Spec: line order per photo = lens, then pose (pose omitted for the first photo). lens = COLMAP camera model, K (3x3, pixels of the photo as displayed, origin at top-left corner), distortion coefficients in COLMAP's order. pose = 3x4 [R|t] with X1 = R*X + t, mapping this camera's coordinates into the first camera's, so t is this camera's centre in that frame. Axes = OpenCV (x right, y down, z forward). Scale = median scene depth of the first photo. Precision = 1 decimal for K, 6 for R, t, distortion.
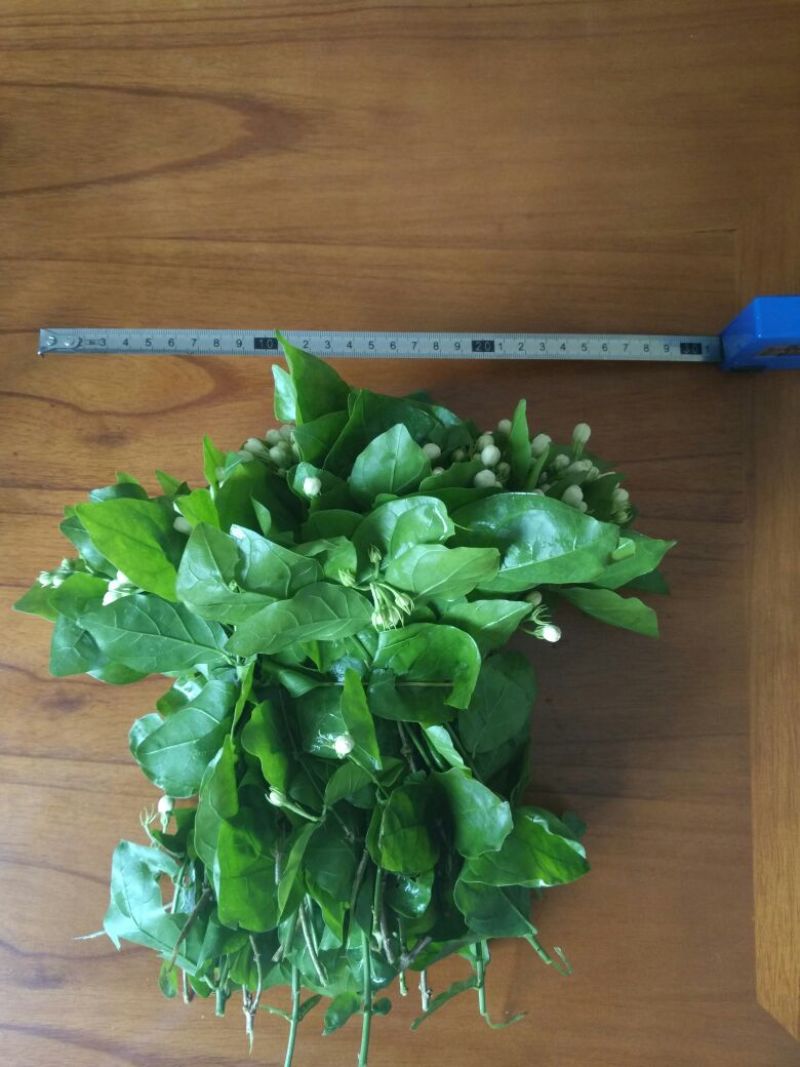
lens RADIAL K [[904.8, 0, 403.1], [0, 904.8, 526.0], [0, 0, 1]] dist [0.019568, -0.045510]
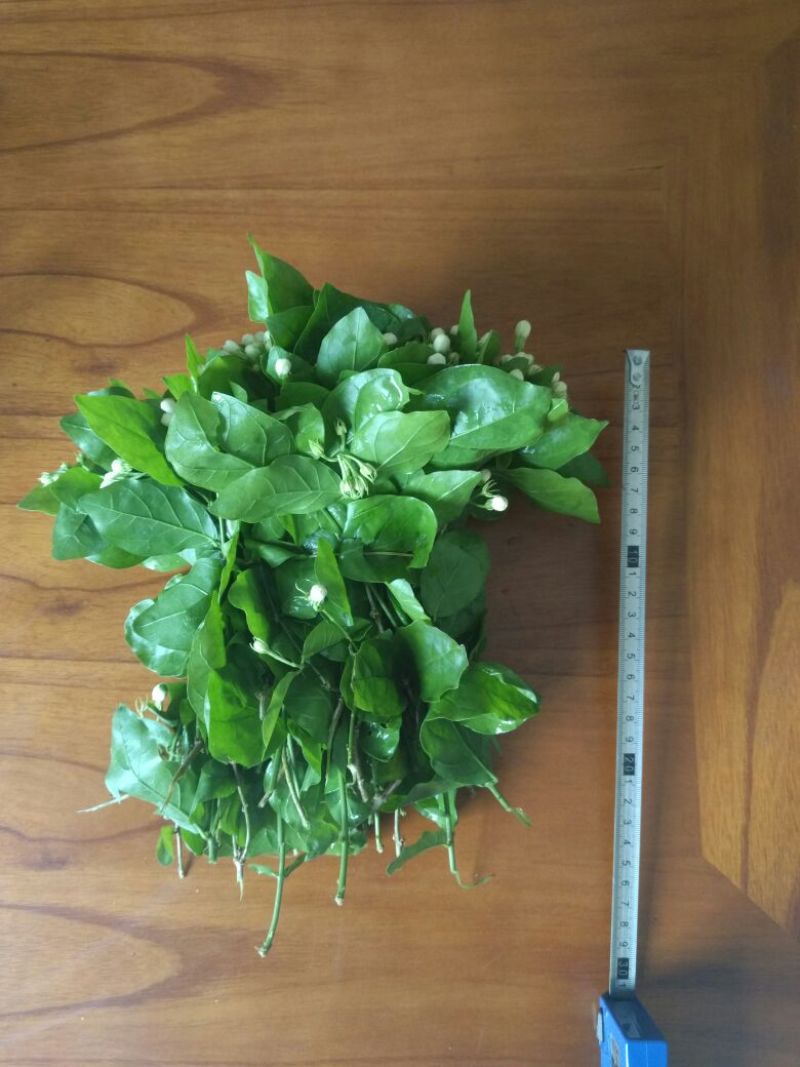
lens RADIAL K [[904.8, 0, 399.8], [0, 904.8, 537.0], [0, 0, 1]] dist [0.019568, -0.045510]
pose [[0.999531, -0.026706, 0.014958, 0.019433], [0.027057, 0.999351, -0.023786, 0.170878], [-0.014313, 0.024179, 0.999605, -0.114880]]
